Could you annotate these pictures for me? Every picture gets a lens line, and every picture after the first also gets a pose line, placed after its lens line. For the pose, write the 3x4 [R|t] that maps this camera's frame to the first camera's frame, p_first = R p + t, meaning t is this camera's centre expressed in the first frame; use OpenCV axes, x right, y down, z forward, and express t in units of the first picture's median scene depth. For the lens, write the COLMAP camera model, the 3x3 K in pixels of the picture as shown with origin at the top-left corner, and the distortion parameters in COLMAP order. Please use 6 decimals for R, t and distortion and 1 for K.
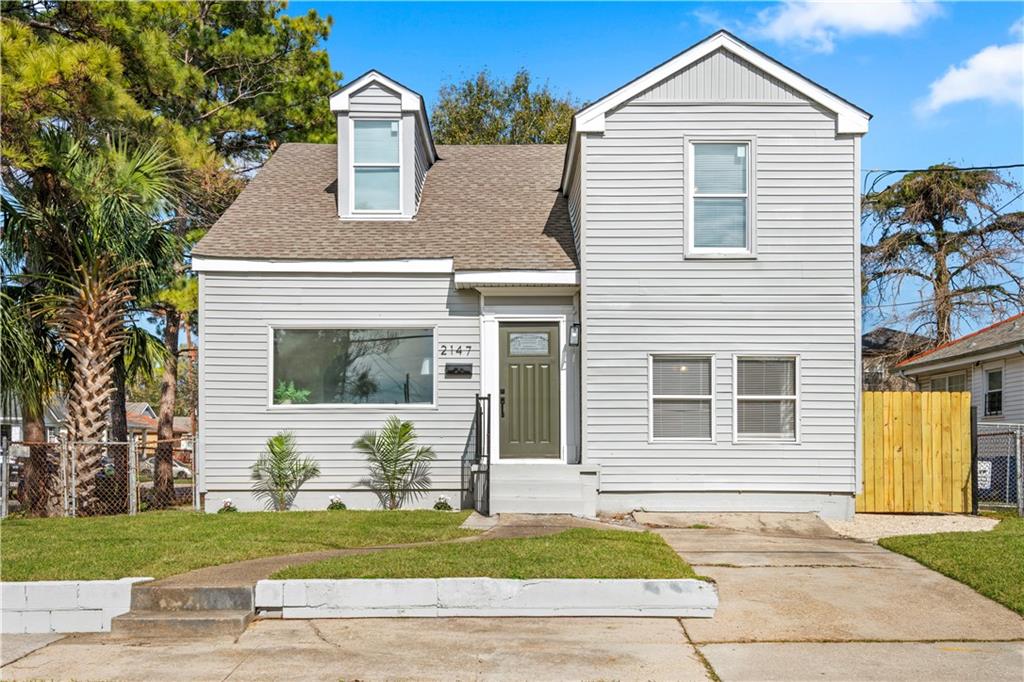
lens RADIAL K [[976.9, 0, 511.6], [0, 976.9, 442.9], [0, 0, 1]] dist [0.010096, 0.003806]
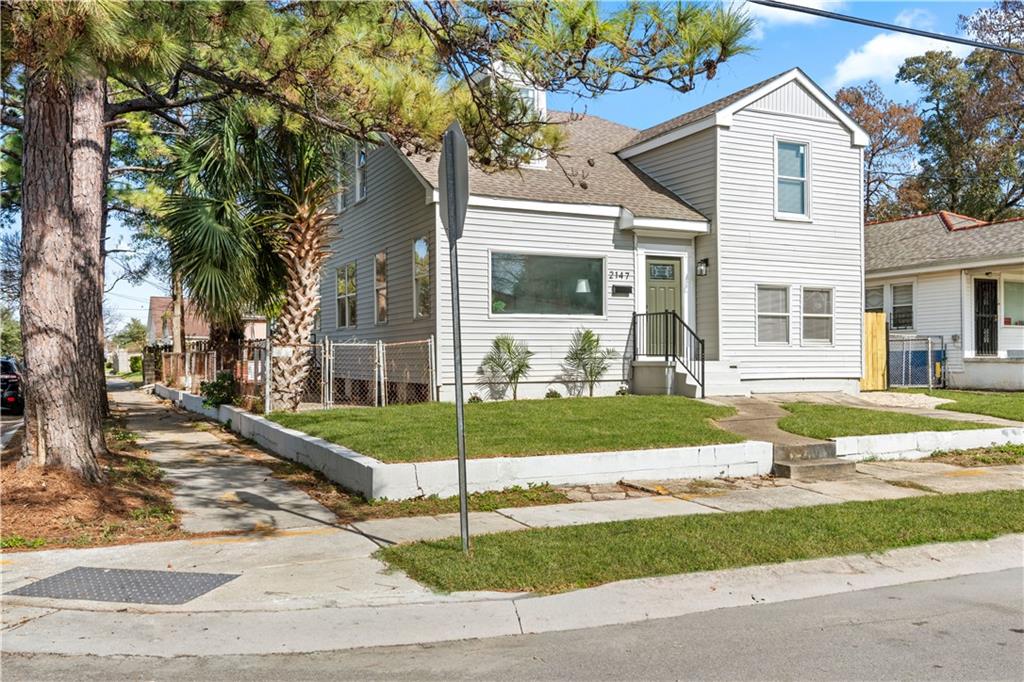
lens RADIAL K [[873.0, 0, 512.0], [0, 873.0, 341.0], [0, 0, 1]] dist [0.003647, 0.005038]
pose [[0.903486, 0.003599, 0.428602, -0.711495], [-0.004032, 0.999992, 0.000101, -0.005234], [-0.428599, -0.001819, 0.903493, -0.010331]]
